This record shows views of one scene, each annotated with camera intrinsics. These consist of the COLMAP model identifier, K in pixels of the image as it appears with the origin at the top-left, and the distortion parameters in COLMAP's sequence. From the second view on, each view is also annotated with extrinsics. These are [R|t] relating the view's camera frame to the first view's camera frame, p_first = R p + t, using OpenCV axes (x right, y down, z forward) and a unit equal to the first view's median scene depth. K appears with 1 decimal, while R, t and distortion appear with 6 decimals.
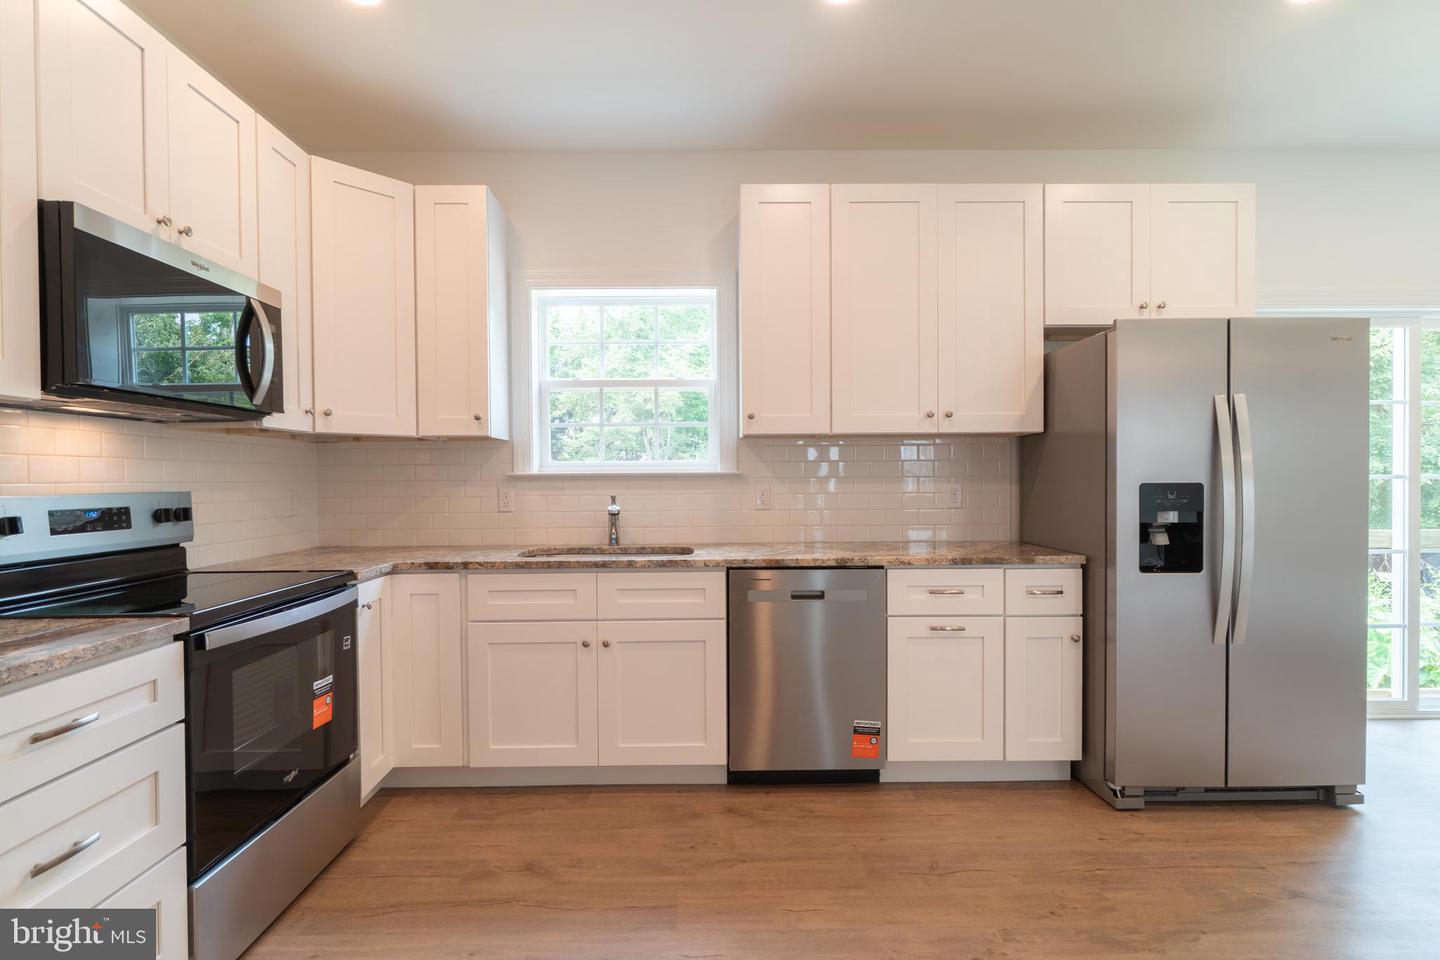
lens RADIAL K [[685.8, 0, 709.5], [0, 685.8, 482.3], [0, 0, 1]] dist [-0.006315, 0.001223]
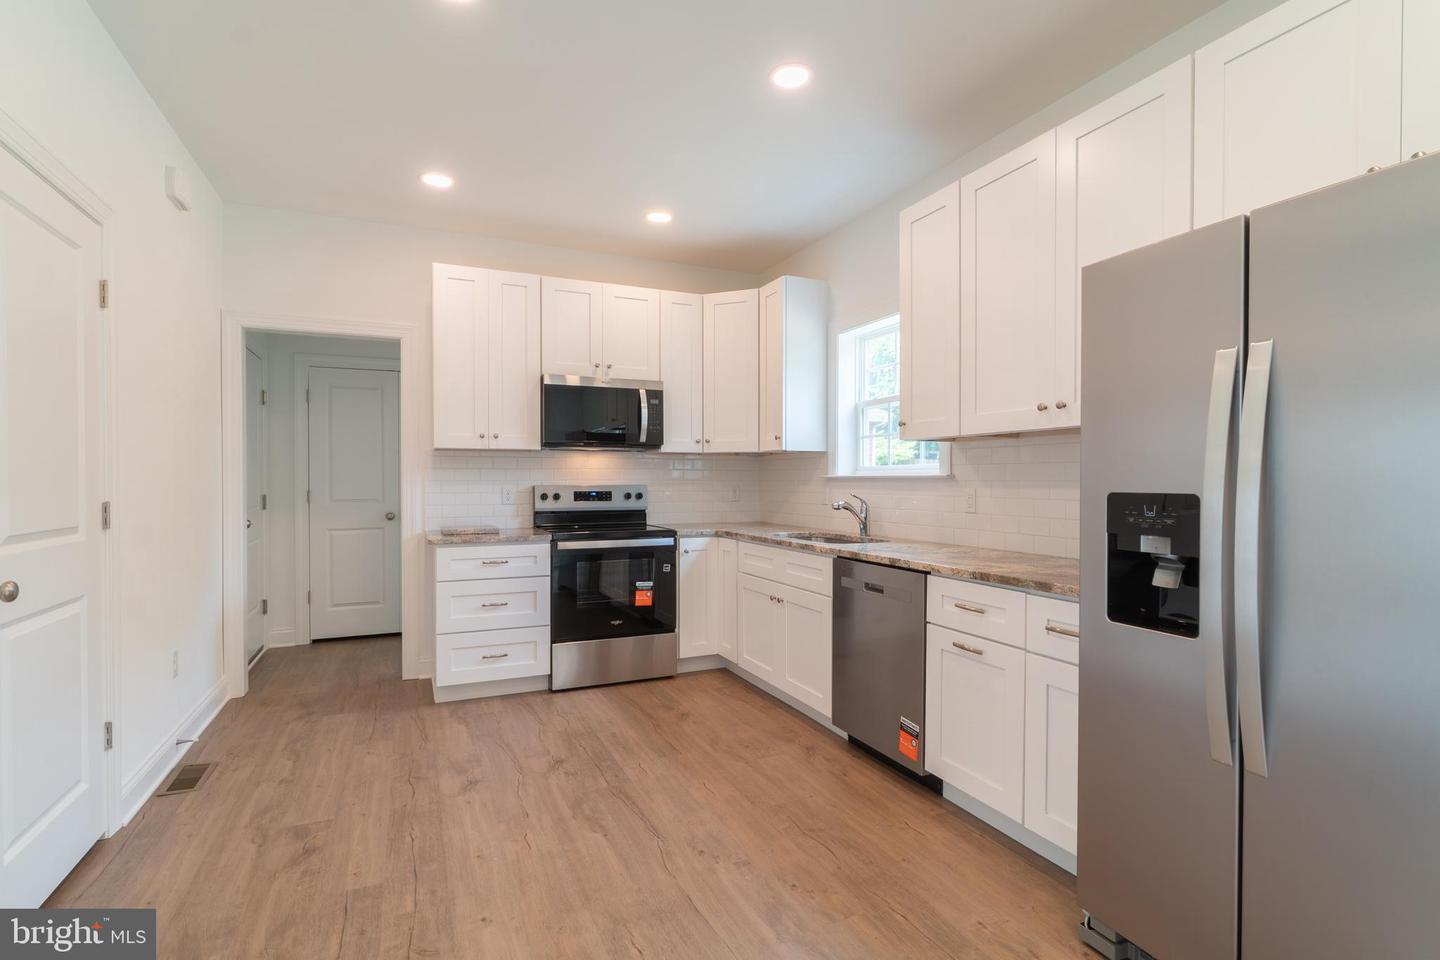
lens RADIAL K [[685.8, 0, 712.4], [0, 685.8, 485.9], [0, 0, 1]] dist [-0.006315, 0.001223]
pose [[0.395156, 0.014526, -0.918499, 1.046322], [-0.011567, 0.999874, 0.010837, -0.007373], [0.918541, 0.006342, 0.395274, 0.330203]]
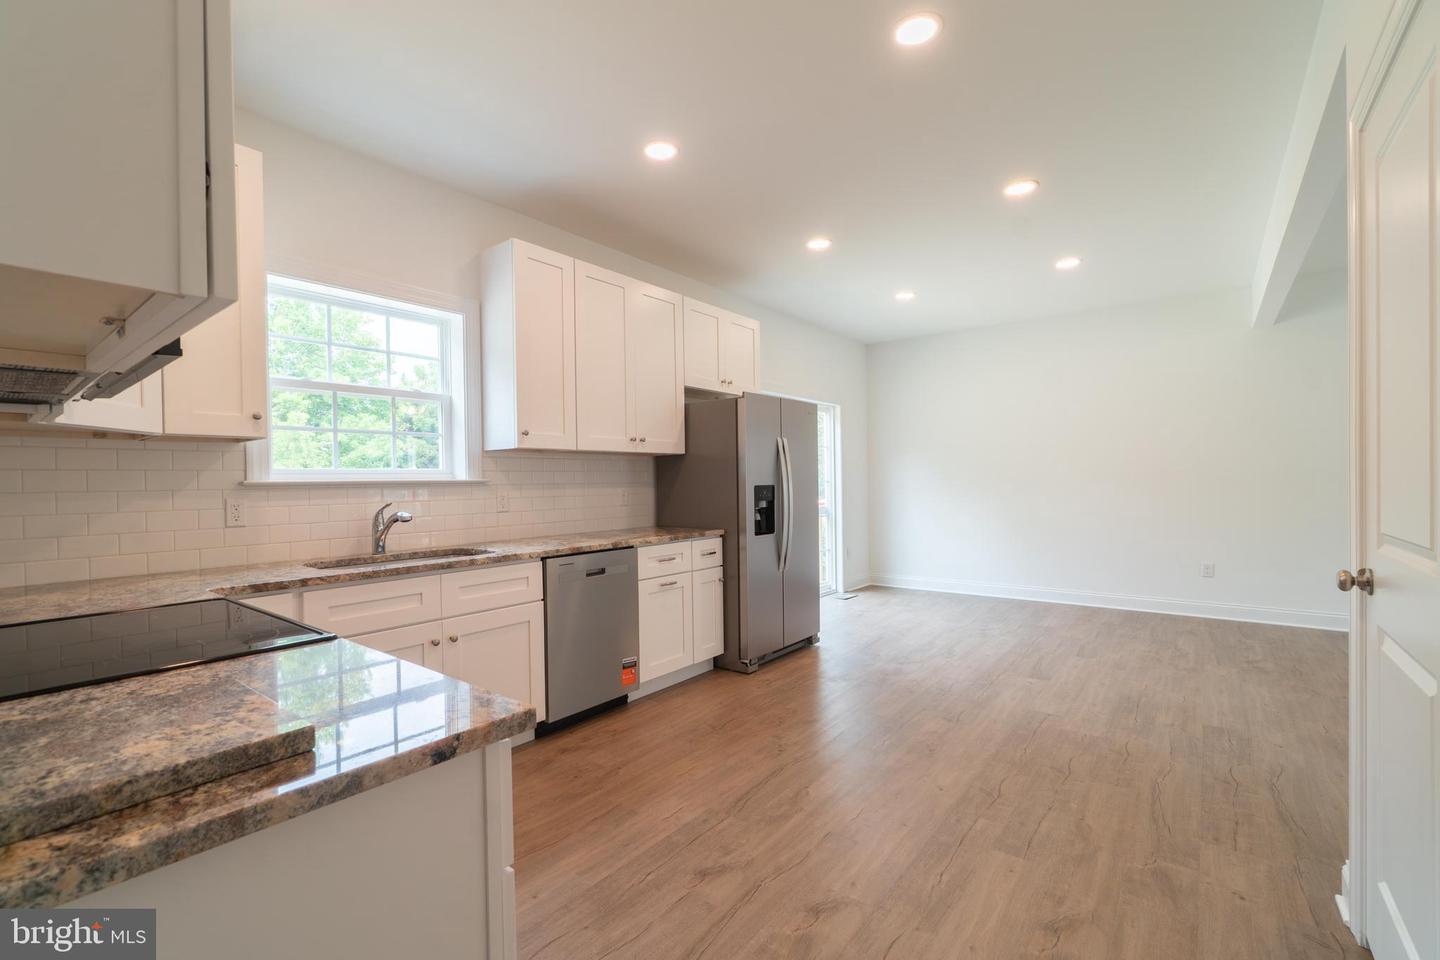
lens RADIAL K [[624.6, 0, 707.4], [0, 624.6, 485.4], [0, 0, 1]] dist [0.004279, -0.001400]
pose [[0.633328, -0.007380, 0.773848, -0.653112], [0.017386, 0.999838, -0.004693, 0.006646], [-0.773688, 0.016426, 0.633353, 0.066917]]
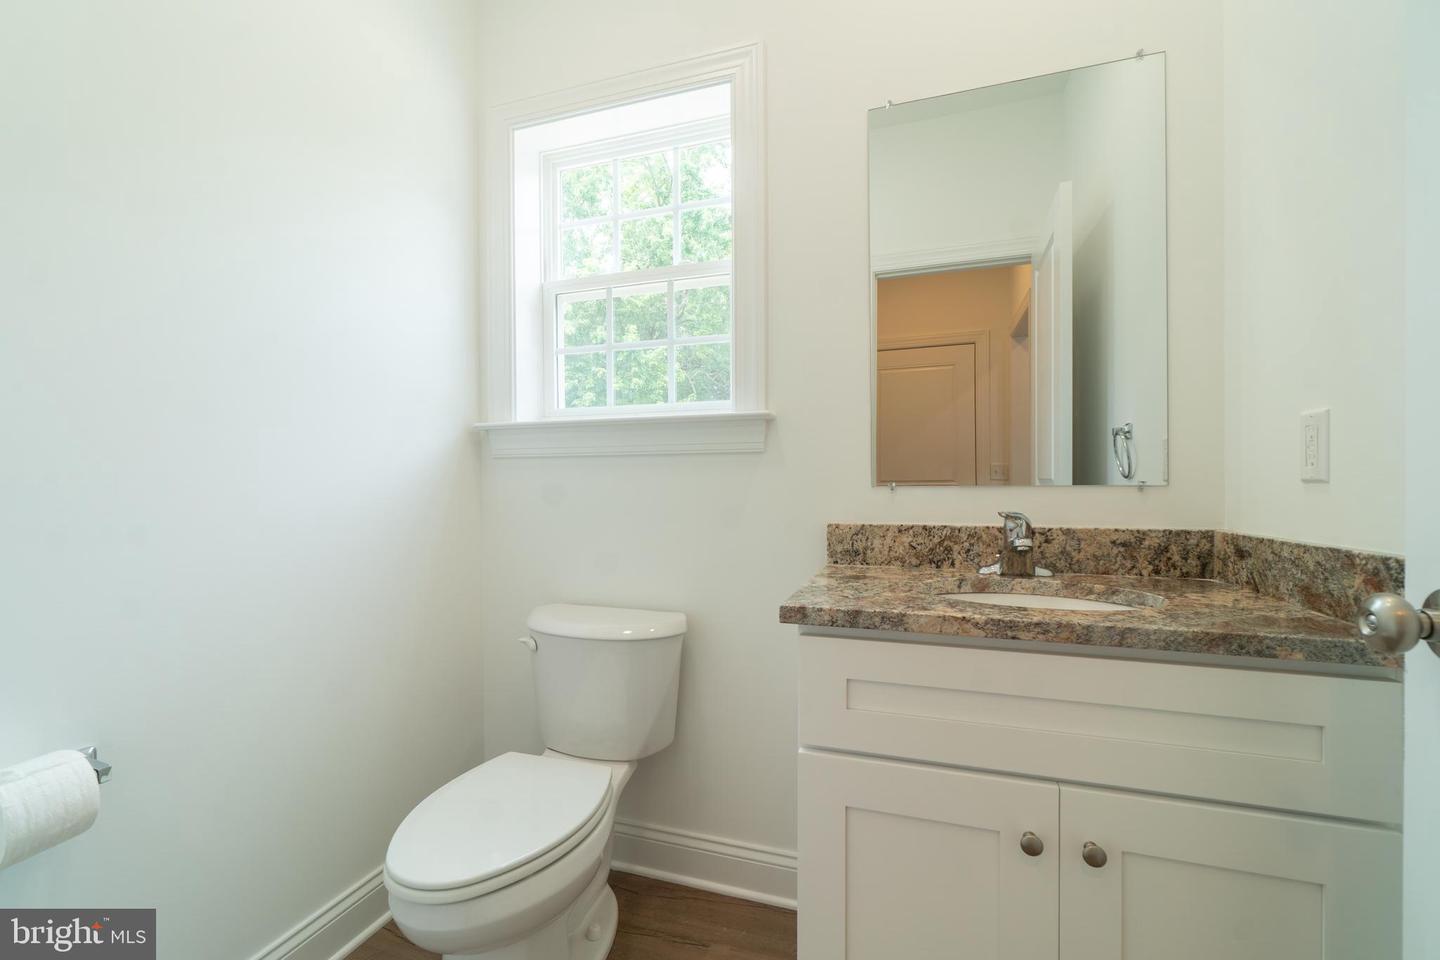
lens RADIAL K [[624.6, 0, 716.0], [0, 624.6, 486.2], [0, 0, 1]] dist [0.004279, -0.001400]
pose [[0.943777, -0.004089, -0.330557, 0.137300], [0.002645, 0.999985, -0.004818, 0.064628], [0.330572, 0.003673, 0.943774, 0.631970]]
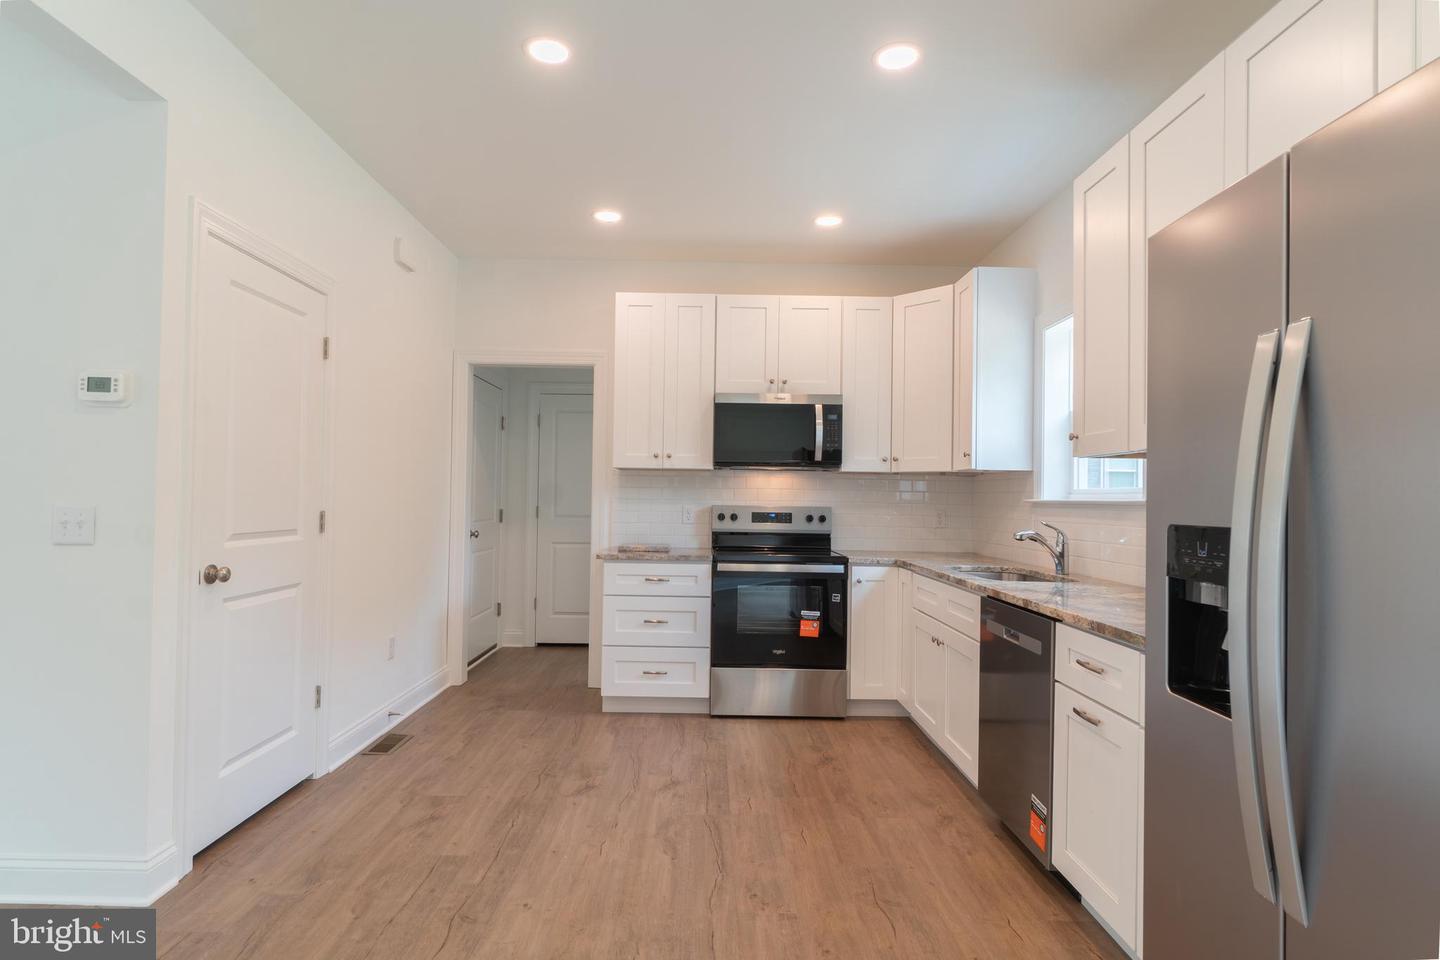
lens RADIAL K [[756.0, 0, 709.6], [0, 756.0, 484.7], [0, 0, 1]] dist [0.001825, -0.000430]
pose [[-0.009503, -0.012589, -0.999876, 1.160490], [-0.025653, 0.999595, -0.012341, -0.012085], [0.999626, 0.025533, -0.009822, 0.604079]]
